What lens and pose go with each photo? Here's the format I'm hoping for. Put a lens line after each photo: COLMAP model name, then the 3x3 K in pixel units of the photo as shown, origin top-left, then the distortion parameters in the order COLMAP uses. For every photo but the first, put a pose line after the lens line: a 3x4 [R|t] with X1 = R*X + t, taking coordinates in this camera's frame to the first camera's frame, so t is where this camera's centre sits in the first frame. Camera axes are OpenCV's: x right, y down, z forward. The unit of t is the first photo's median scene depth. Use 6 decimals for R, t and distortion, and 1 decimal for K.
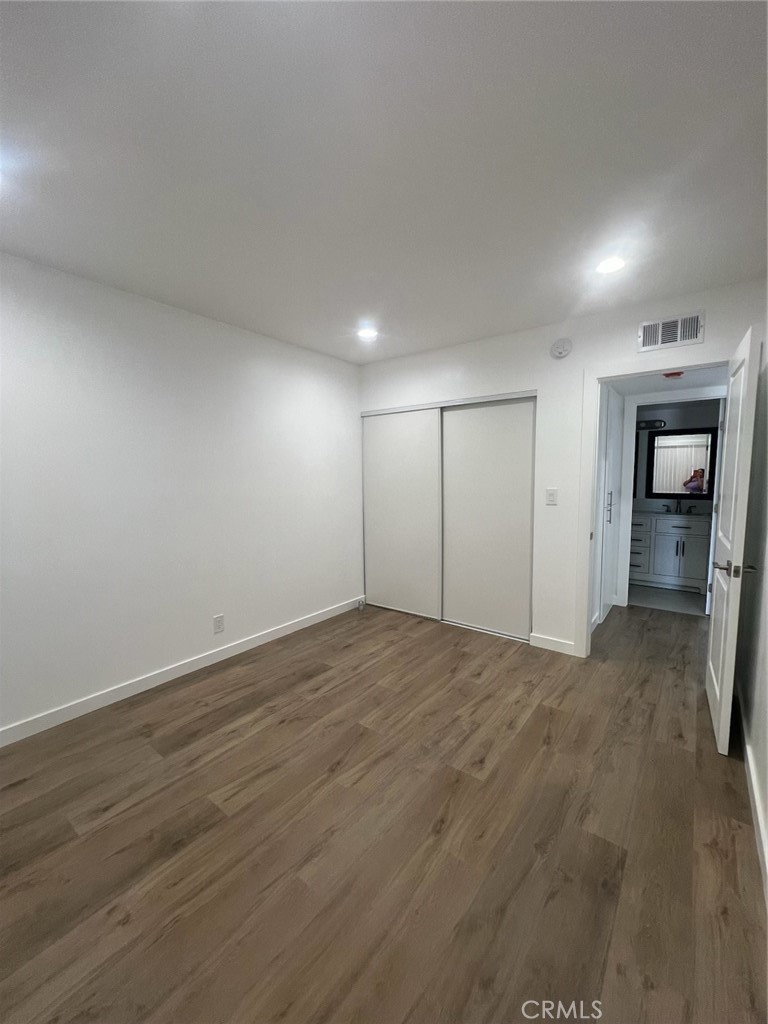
lens RADIAL K [[413.6, 0, 384.0], [0, 413.6, 512.0], [0, 0, 1]] dist [0.001078, 0.000423]
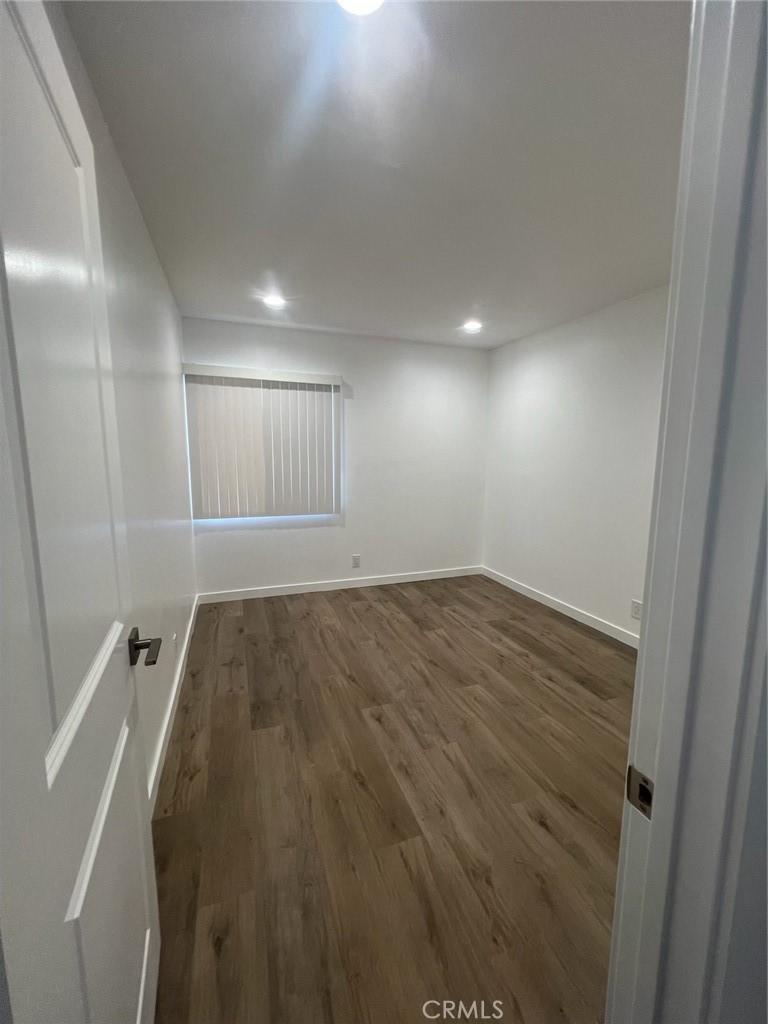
lens RADIAL K [[413.6, 0, 384.0], [0, 413.6, 512.0], [0, 0, 1]] dist [0.001078, 0.000423]
pose [[-0.537930, 0.120006, -0.834404, 1.026603], [-0.079119, 0.978259, 0.191703, -0.133469], [0.839268, 0.169140, -0.516740, 1.423428]]
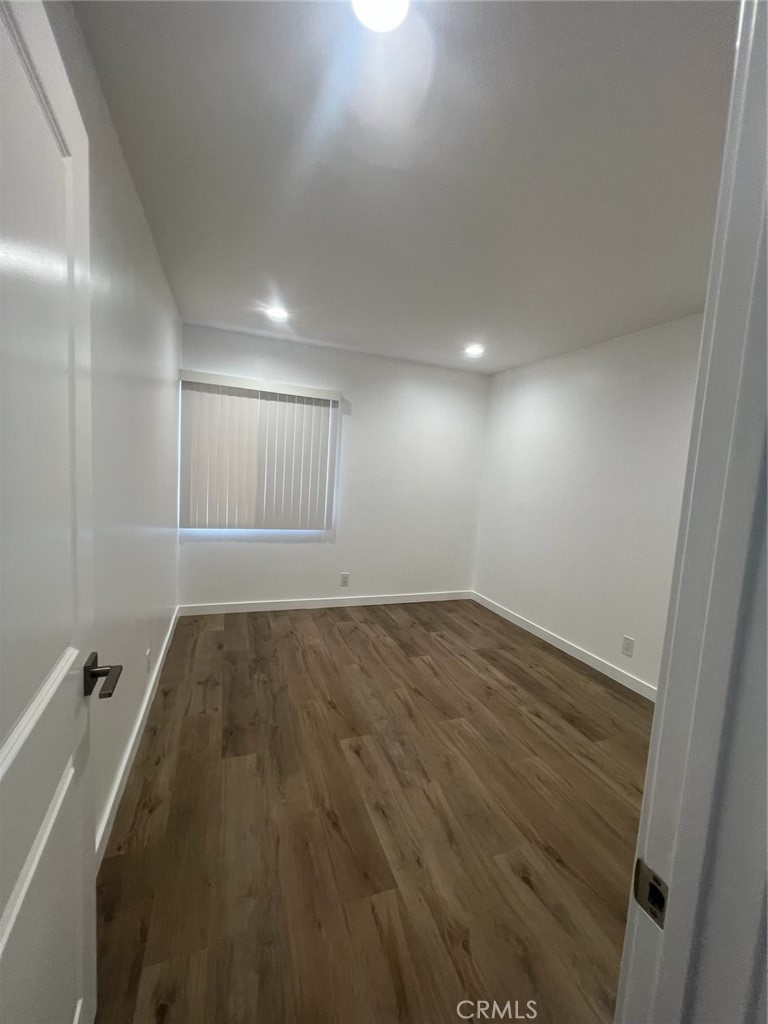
lens RADIAL K [[413.6, 0, 384.0], [0, 413.6, 512.0], [0, 0, 1]] dist [0.001078, 0.000423]
pose [[-0.527959, 0.057110, -0.847347, 0.997997], [-0.136740, 0.979003, 0.151183, -0.140699], [0.838189, 0.195684, -0.509064, 1.406220]]
